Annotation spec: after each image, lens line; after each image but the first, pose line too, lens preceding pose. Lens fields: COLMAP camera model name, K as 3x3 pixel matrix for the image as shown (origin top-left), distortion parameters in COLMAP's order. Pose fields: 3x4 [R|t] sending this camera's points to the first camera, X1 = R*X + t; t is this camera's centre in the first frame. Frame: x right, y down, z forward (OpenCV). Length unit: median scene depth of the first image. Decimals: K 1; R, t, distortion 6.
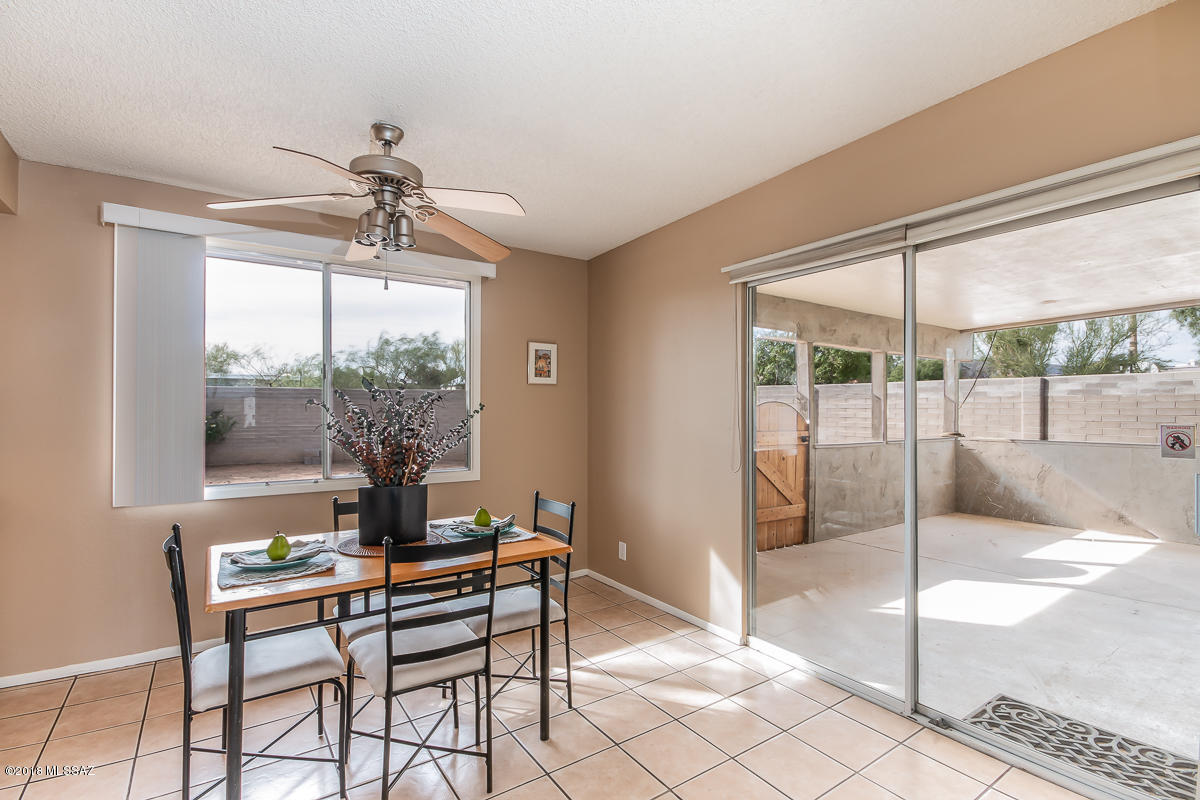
lens RADIAL K [[561.1, 0, 593.4], [0, 561.1, 395.7], [0, 0, 1]] dist [-0.000306, 0.000150]
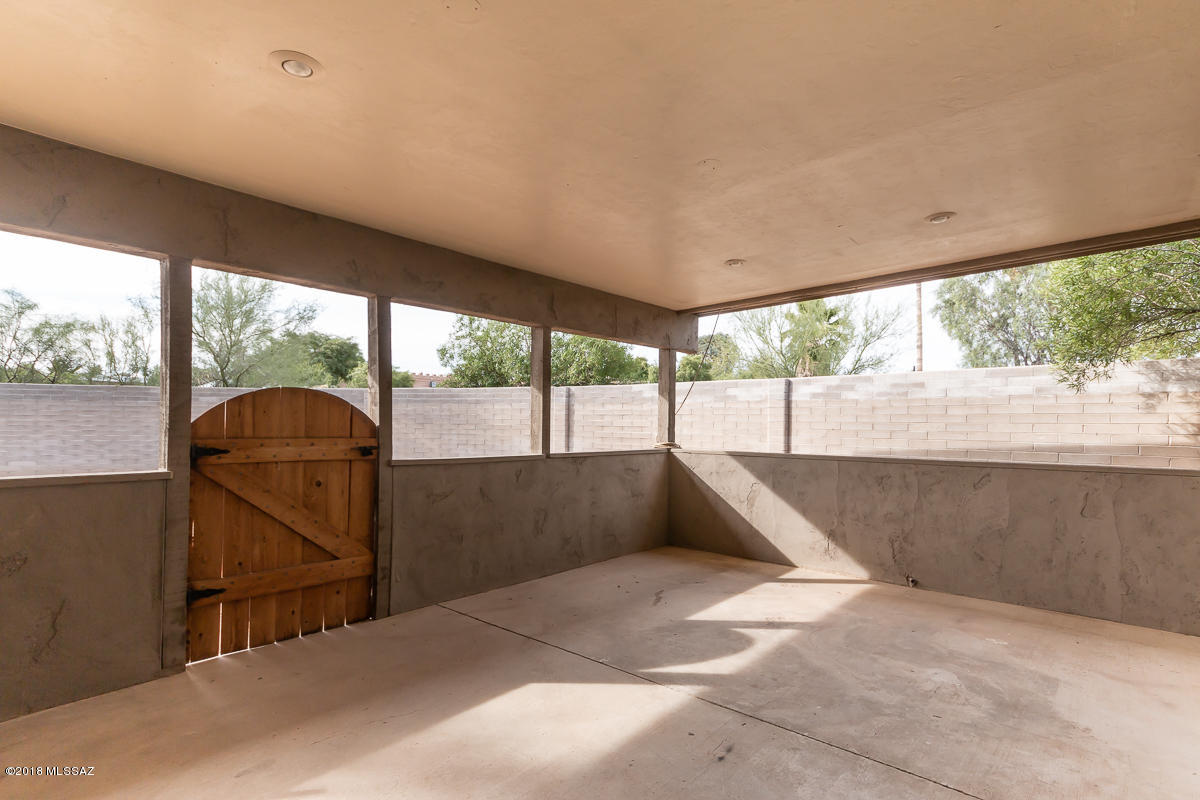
lens RADIAL K [[579.5, 0, 602.1], [0, 579.5, 405.4], [0, 0, 1]] dist [-0.002377, -0.000086]
pose [[0.970121, 0.015803, 0.242105, 0.376115], [-0.014586, 0.999870, -0.006820, 0.022213], [-0.242182, 0.003085, 0.970226, 0.255333]]
